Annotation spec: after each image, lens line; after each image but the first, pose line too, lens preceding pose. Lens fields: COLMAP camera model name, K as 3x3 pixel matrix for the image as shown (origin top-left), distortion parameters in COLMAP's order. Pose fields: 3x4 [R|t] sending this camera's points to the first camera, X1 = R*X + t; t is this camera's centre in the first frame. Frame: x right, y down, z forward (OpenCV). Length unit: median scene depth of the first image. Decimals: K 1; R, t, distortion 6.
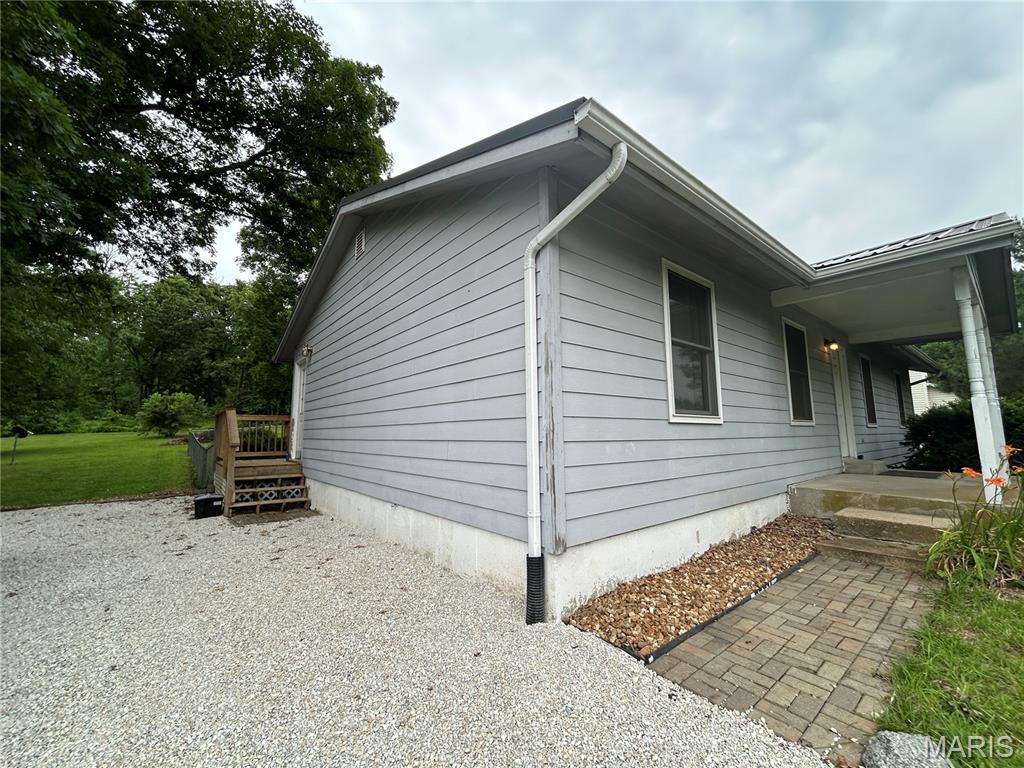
lens RADIAL K [[415.2, 0, 512.9], [0, 415.2, 382.9], [0, 0, 1]] dist [-0.000384, 0.000930]
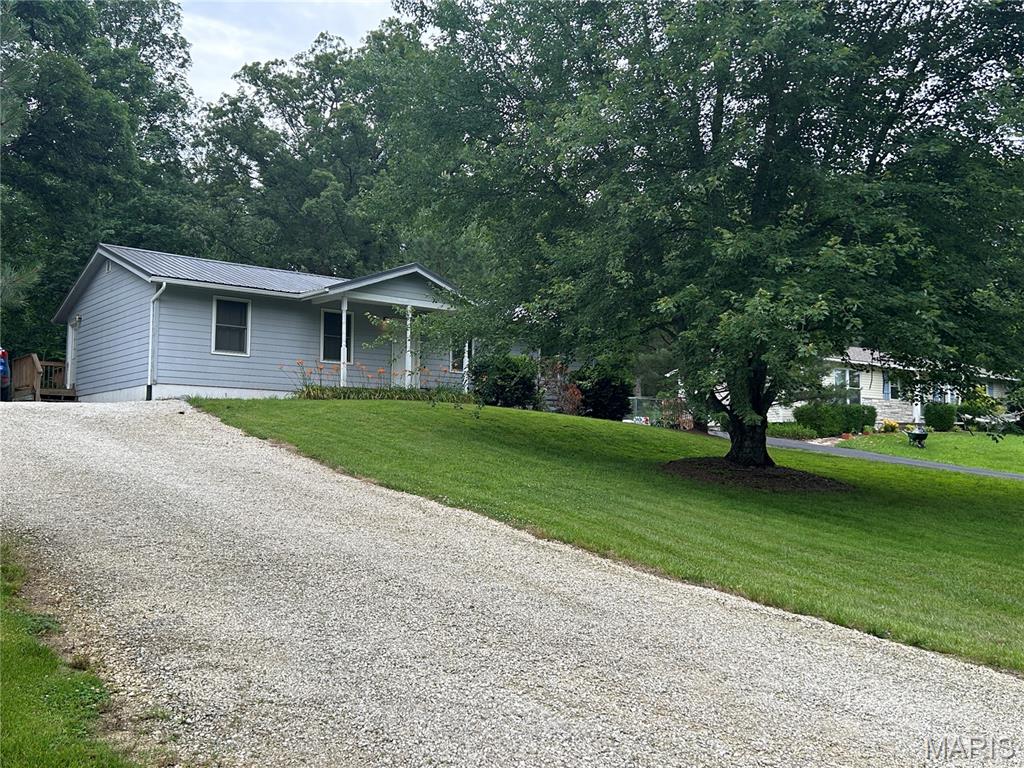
lens RADIAL K [[956.3, 0, 512.0], [0, 956.3, 384.0], [0, 0, 1]] dist [0.111291, -0.196454]
pose [[0.999899, 0.013340, -0.004921, 2.091060], [-0.013132, 0.999111, 0.040051, 0.006795], [0.005451, -0.039983, 0.999186, -4.782042]]
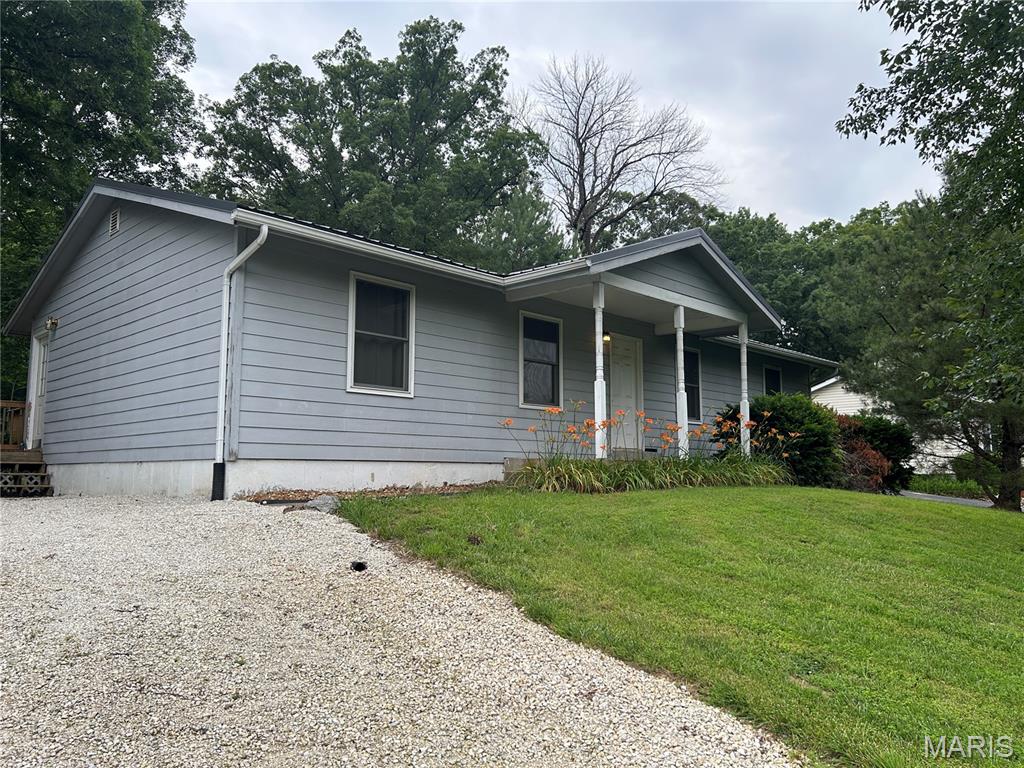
lens RADIAL K [[762.3, 0, 514.8], [0, 762.3, 387.7], [0, 0, 1]] dist [0.083183, -0.083638]
pose [[0.993551, 0.022629, 0.111107, 0.539478], [-0.023605, 0.999693, 0.007473, 0.041412], [-0.110903, -0.010047, 0.993780, -1.334231]]
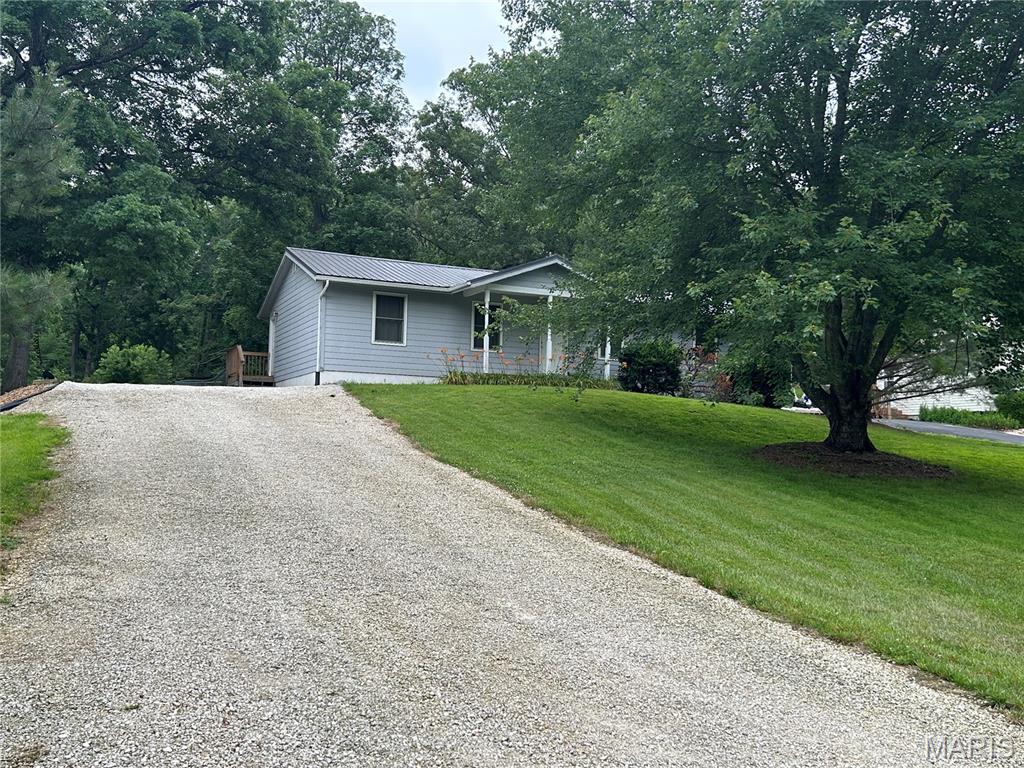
lens RADIAL K [[950.3, 0, 512.0], [0, 950.3, 384.0], [0, 0, 1]] dist [0.212162, -0.581286]
pose [[0.966939, 0.013381, -0.254657, 2.771655], [0.000081, 0.998606, 0.052778, 0.013442], [0.255008, -0.051054, 0.965590, -4.928604]]
